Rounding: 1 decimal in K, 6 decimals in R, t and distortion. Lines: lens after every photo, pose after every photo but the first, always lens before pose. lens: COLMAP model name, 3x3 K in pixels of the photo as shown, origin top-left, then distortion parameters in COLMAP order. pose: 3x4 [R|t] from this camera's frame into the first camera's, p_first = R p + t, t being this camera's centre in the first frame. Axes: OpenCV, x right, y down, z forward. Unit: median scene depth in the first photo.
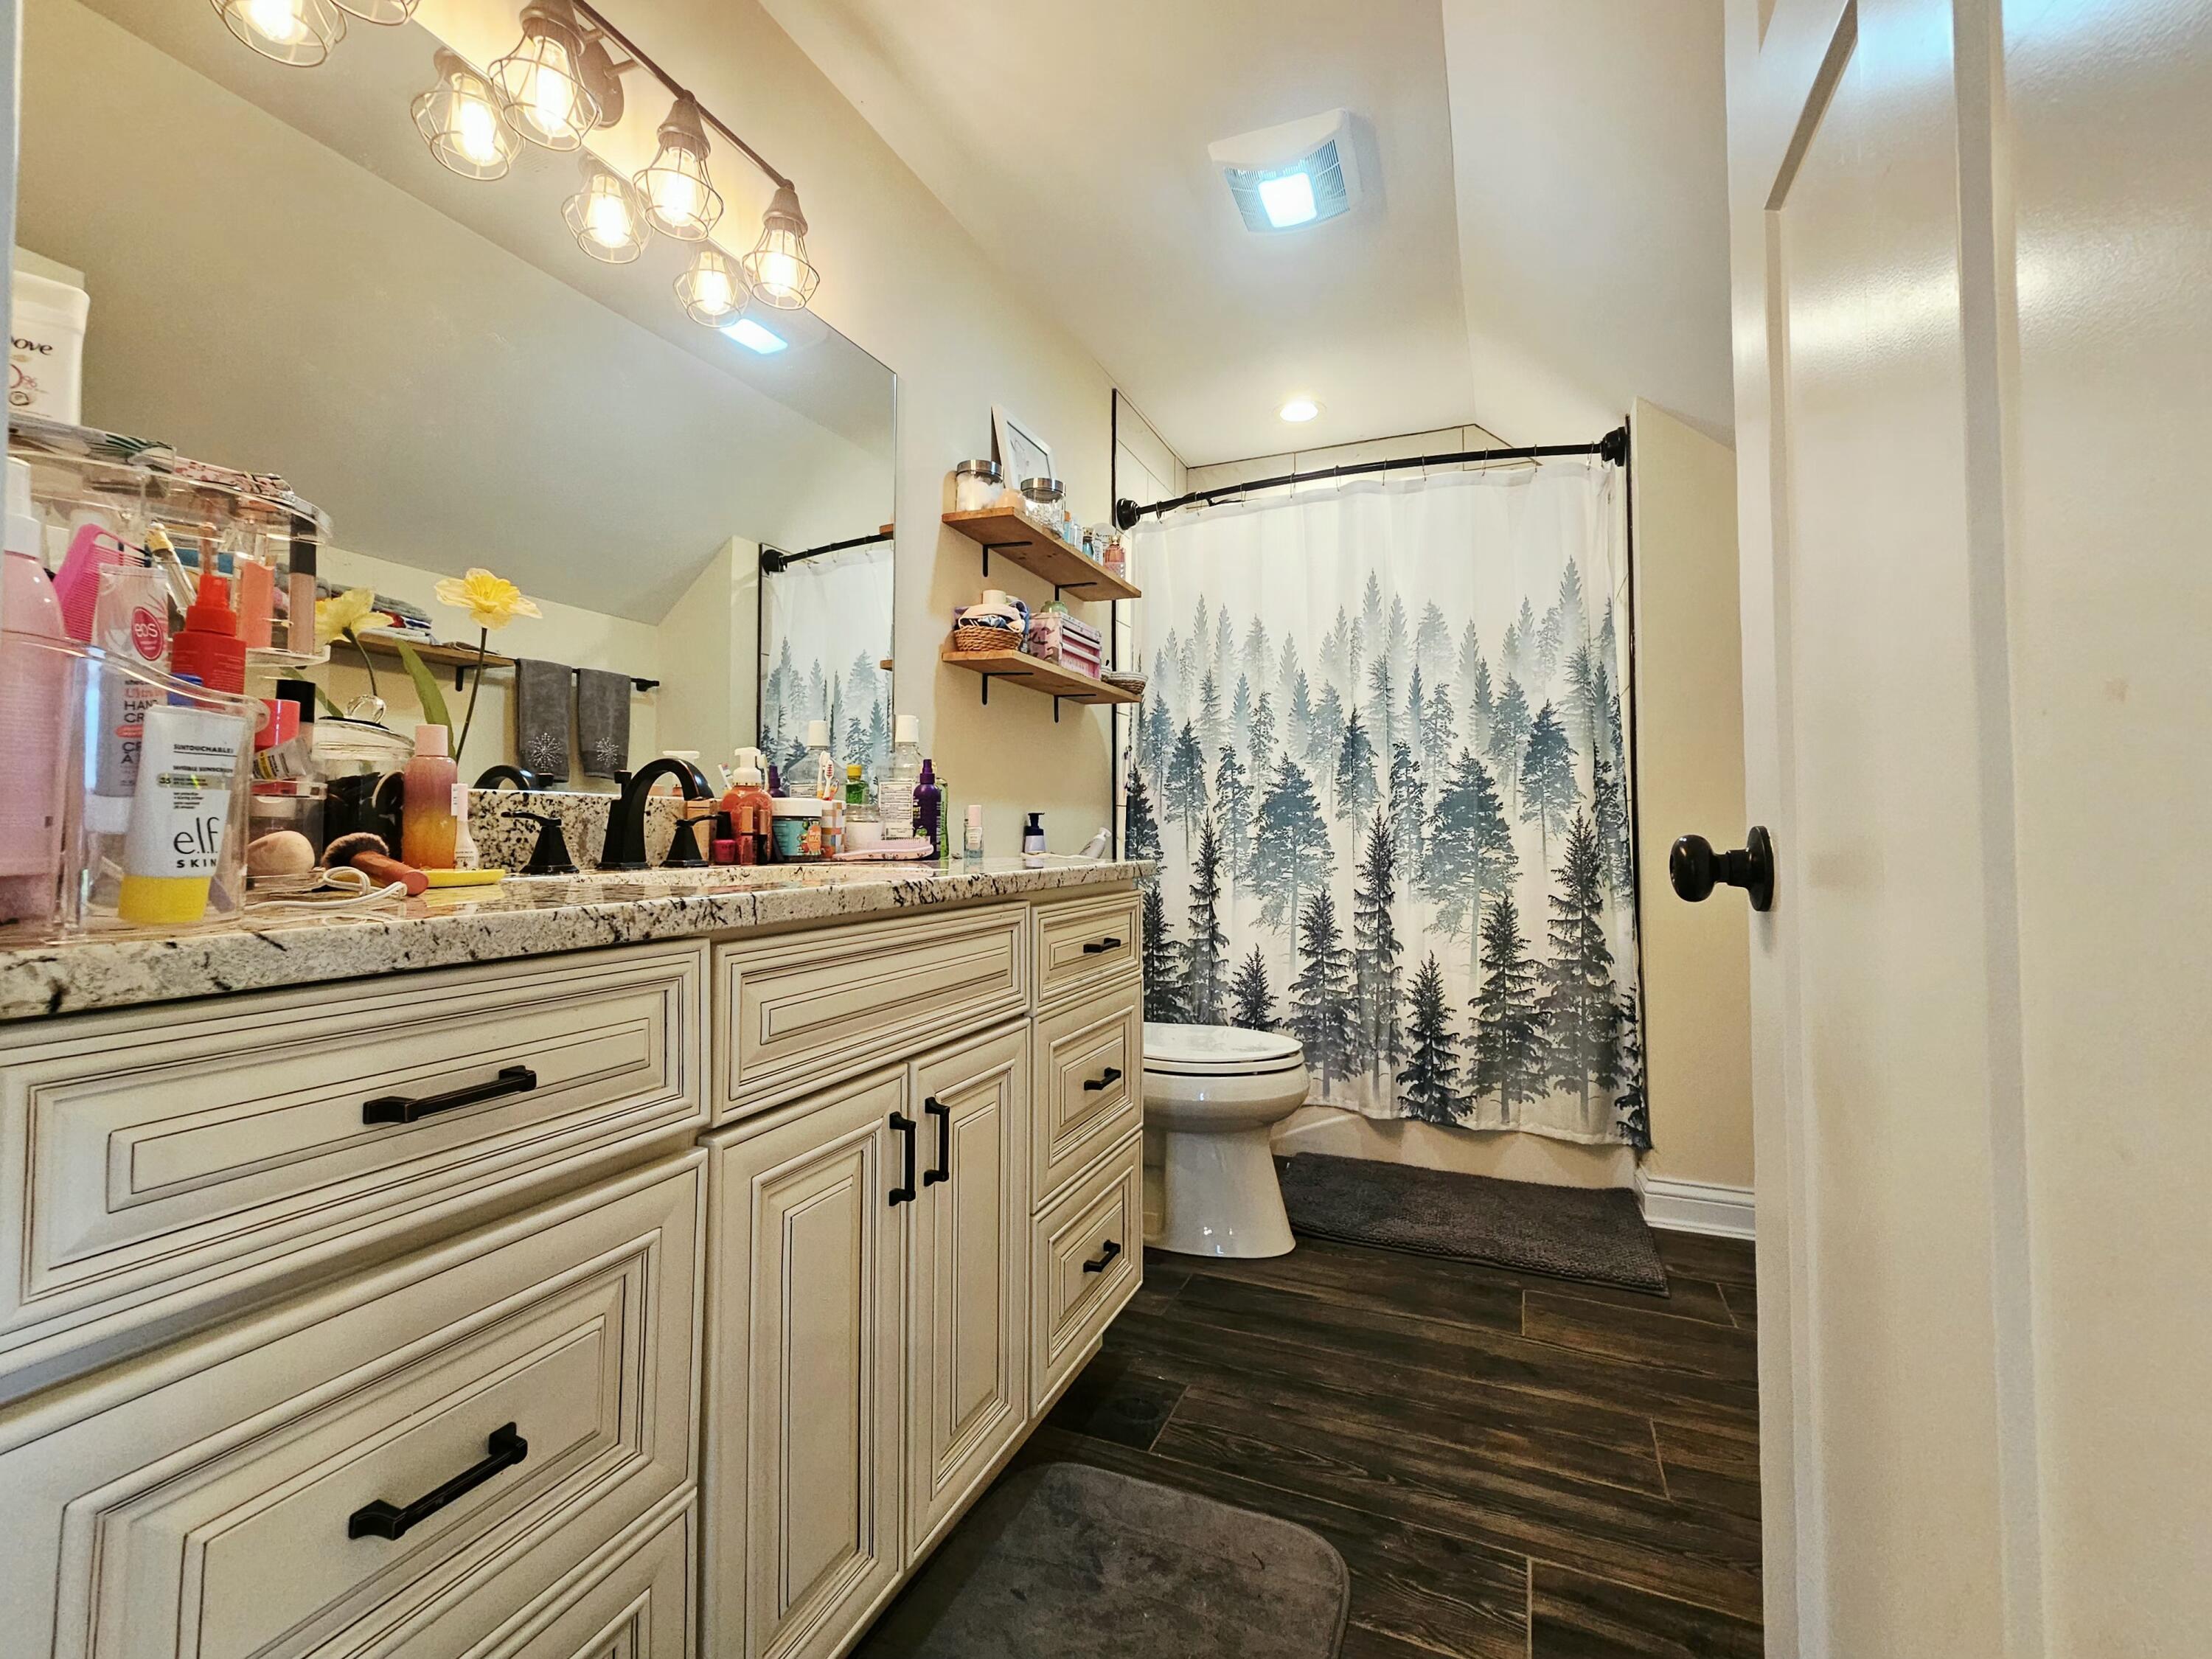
lens RADIAL K [[964.8, 0, 1101.6], [0, 964.8, 793.1], [0, 0, 1]] dist [-0.000675, 0.000434]
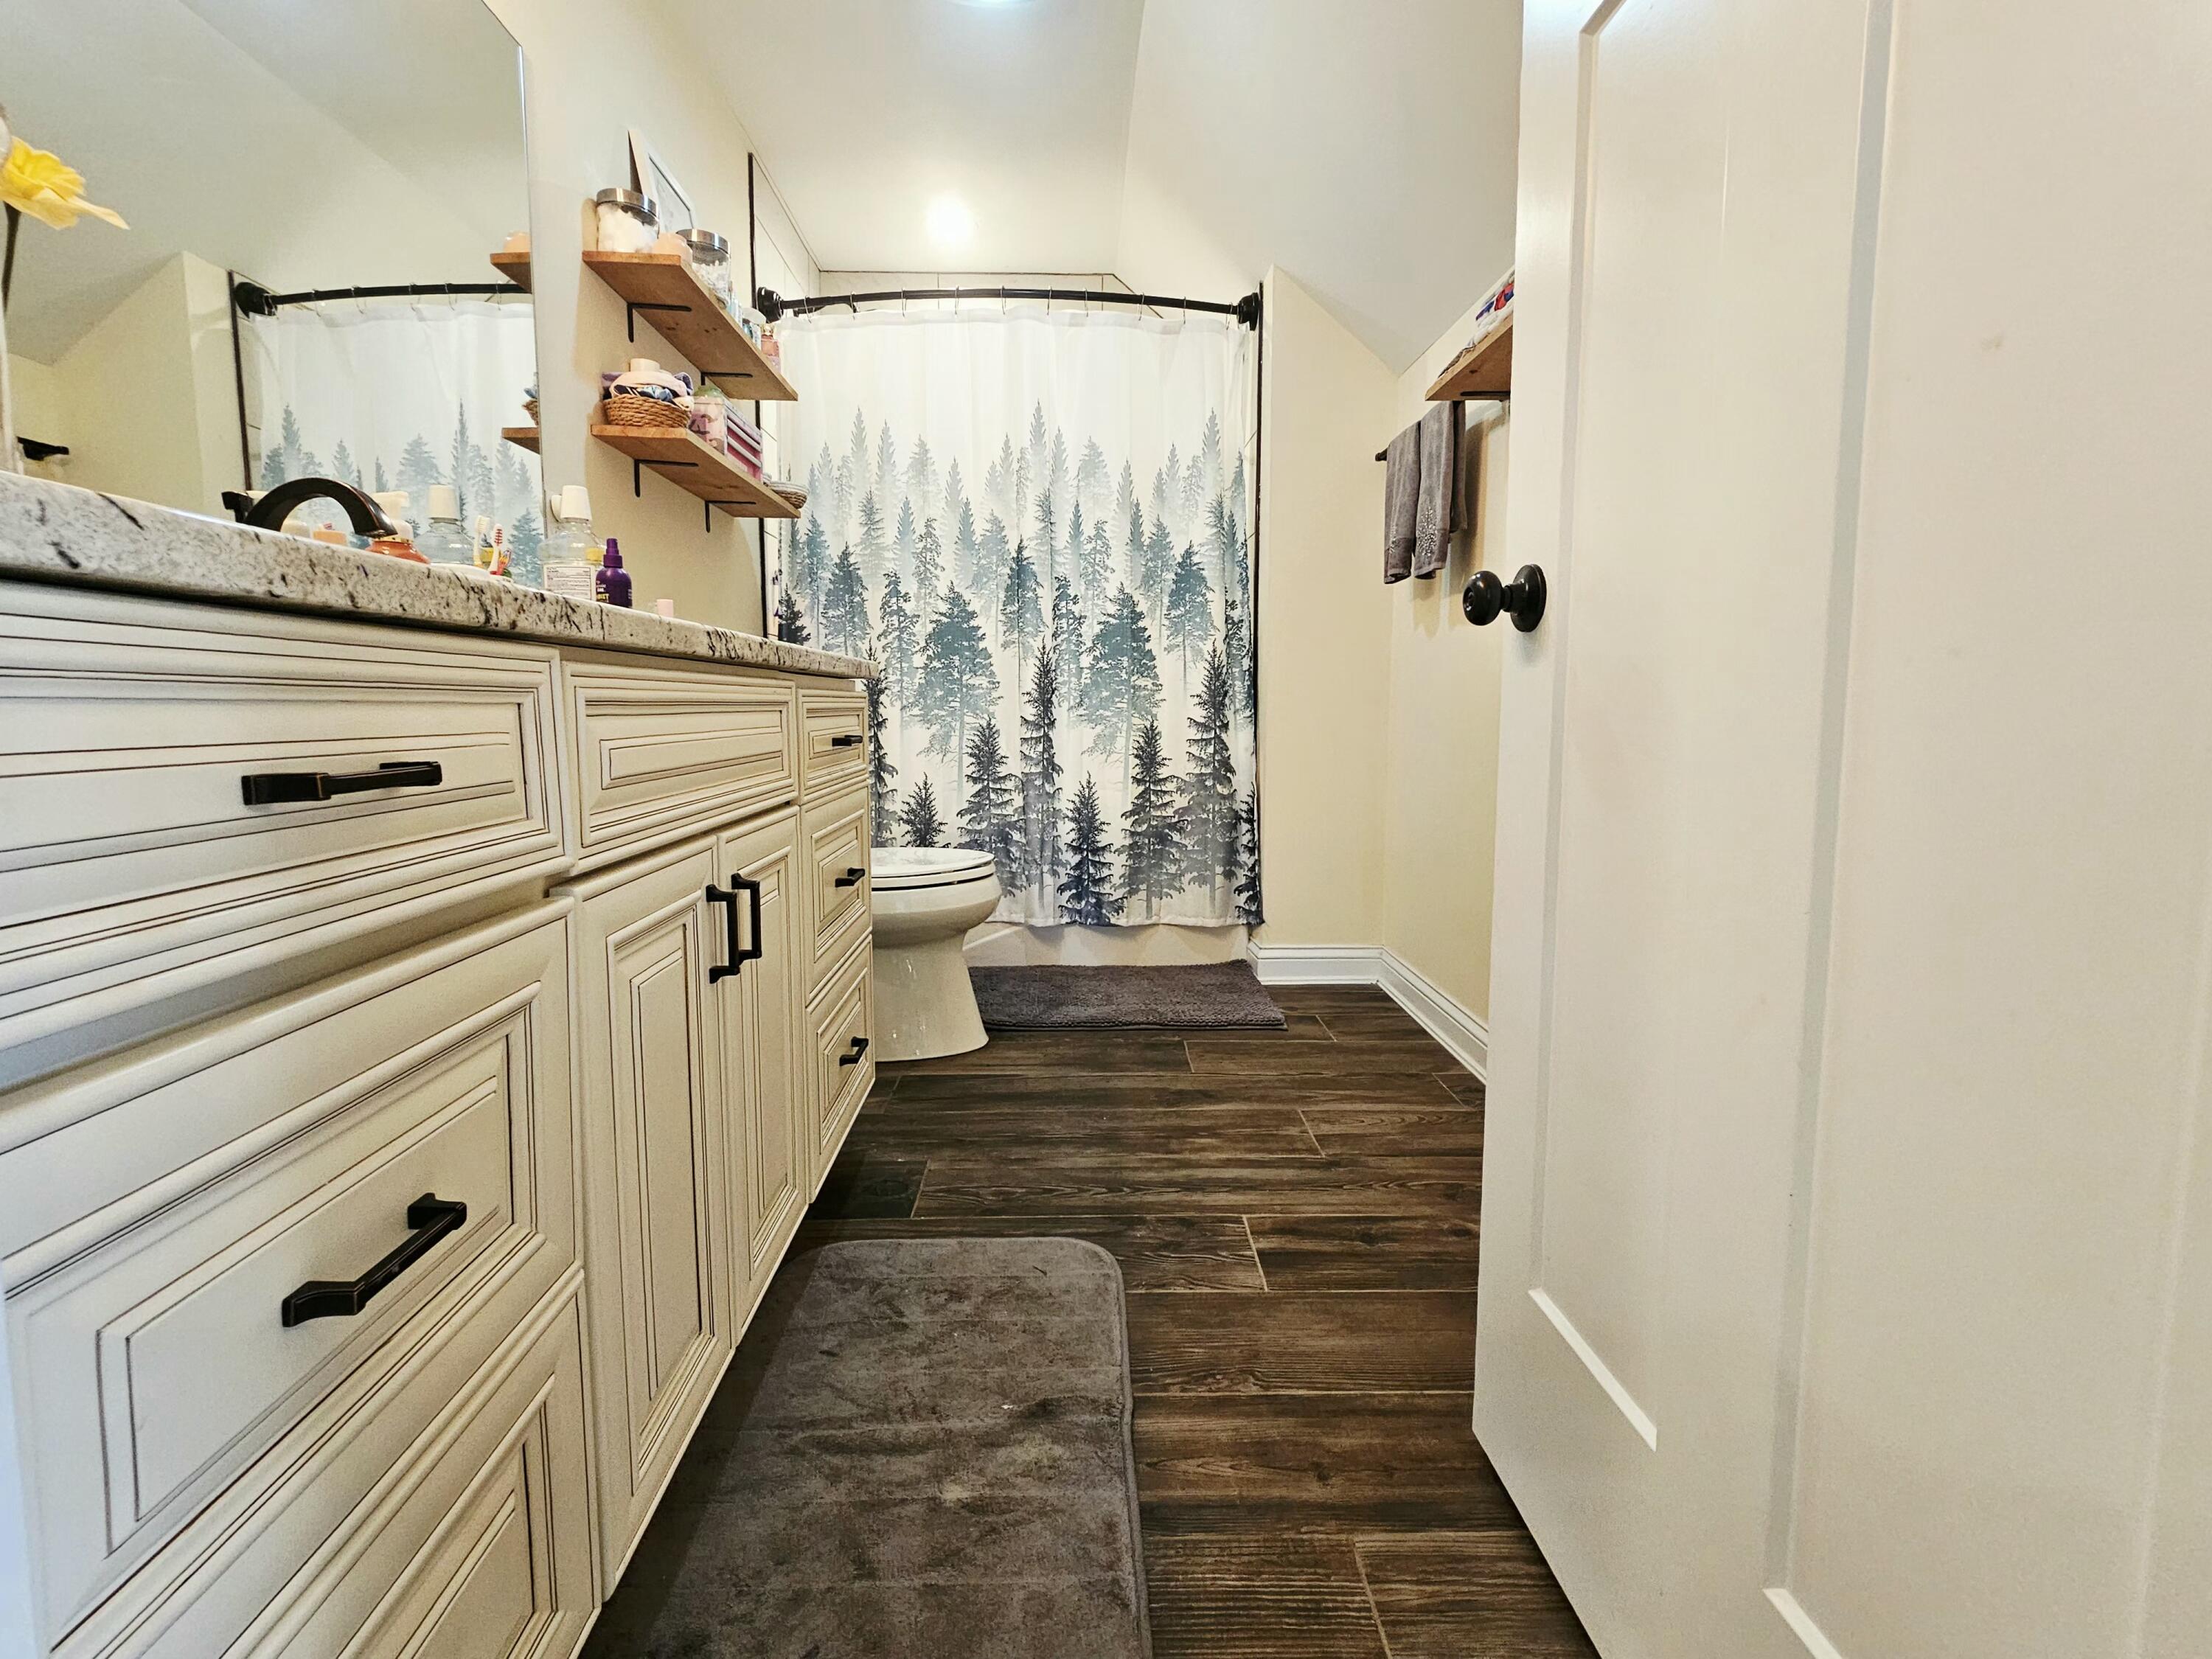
lens RADIAL K [[962.1, 0, 1097.3], [0, 962.1, 785.7], [0, 0, 1]] dist [0.001210, 0.000248]
pose [[0.909708, -0.036728, 0.413621, -0.111794], [-0.015321, 0.992434, 0.121821, 0.053683], [-0.414965, -0.117159, 0.902262, 0.018130]]
